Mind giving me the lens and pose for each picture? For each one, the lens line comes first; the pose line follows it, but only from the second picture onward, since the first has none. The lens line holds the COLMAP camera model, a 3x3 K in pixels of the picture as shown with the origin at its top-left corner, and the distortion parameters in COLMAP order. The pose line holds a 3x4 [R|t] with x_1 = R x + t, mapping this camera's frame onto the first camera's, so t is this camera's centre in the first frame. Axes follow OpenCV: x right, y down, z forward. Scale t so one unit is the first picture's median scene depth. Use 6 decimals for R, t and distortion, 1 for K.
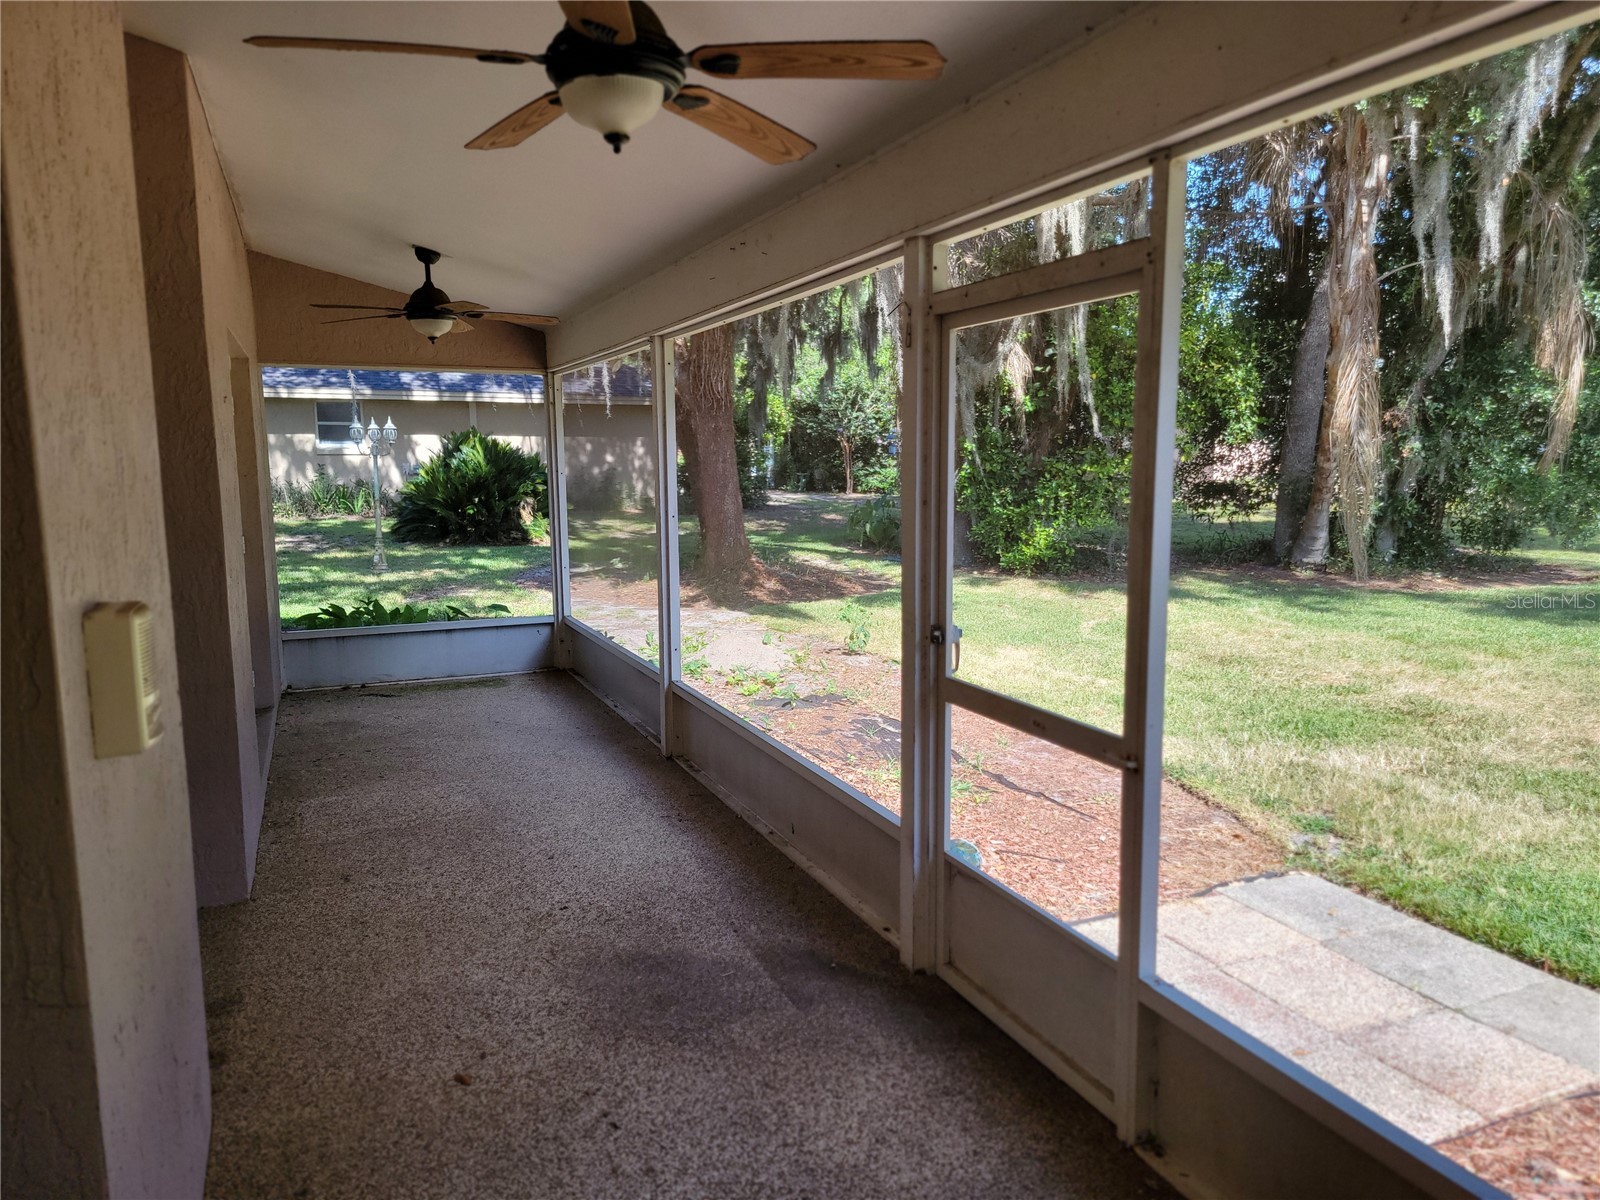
lens RADIAL K [[1097.1, 0, 798.9], [0, 1097.1, 617.3], [0, 0, 1]] dist [0.063116, -0.024982]
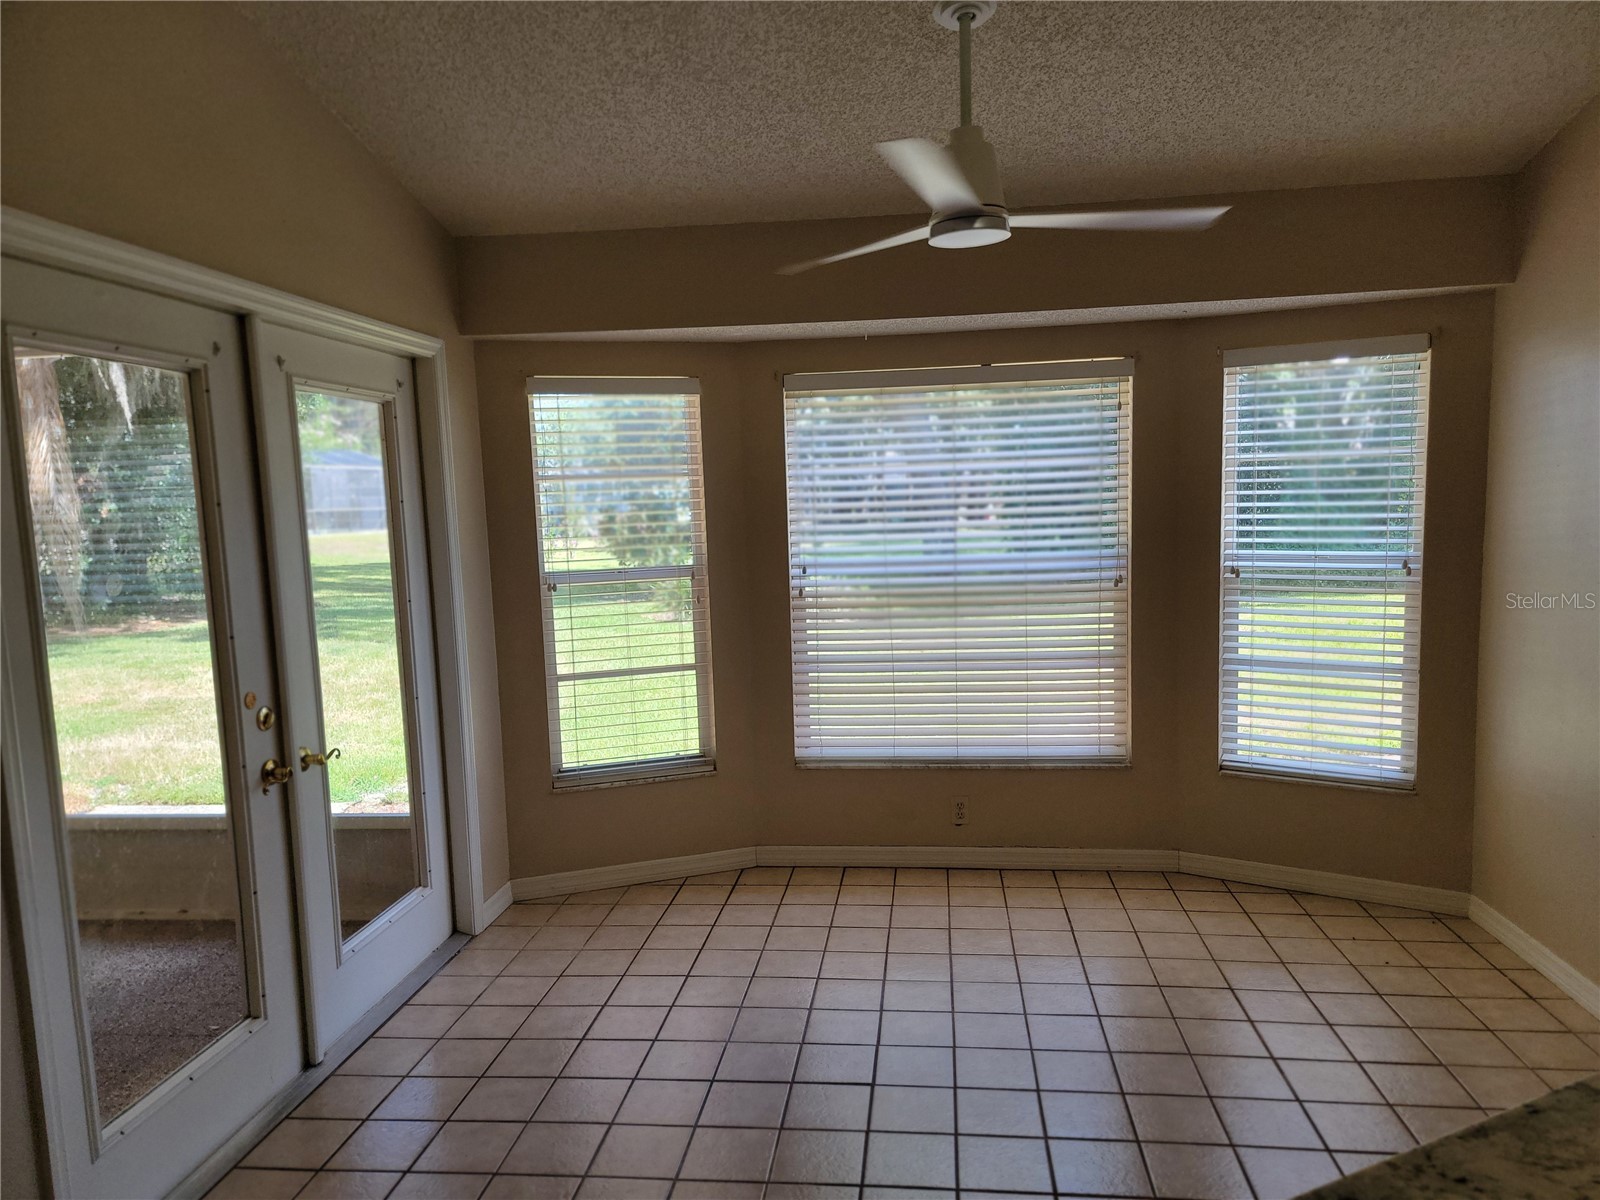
lens RADIAL K [[1097.1, 0, 798.9], [0, 1097.1, 617.3], [0, 0, 1]] dist [0.063116, -0.024982]
pose [[0.490864, -0.099723, 0.865510, -0.103904], [0.145897, 0.988808, 0.031185, 0.023975], [-0.858934, 0.110967, 0.499919, -0.159883]]
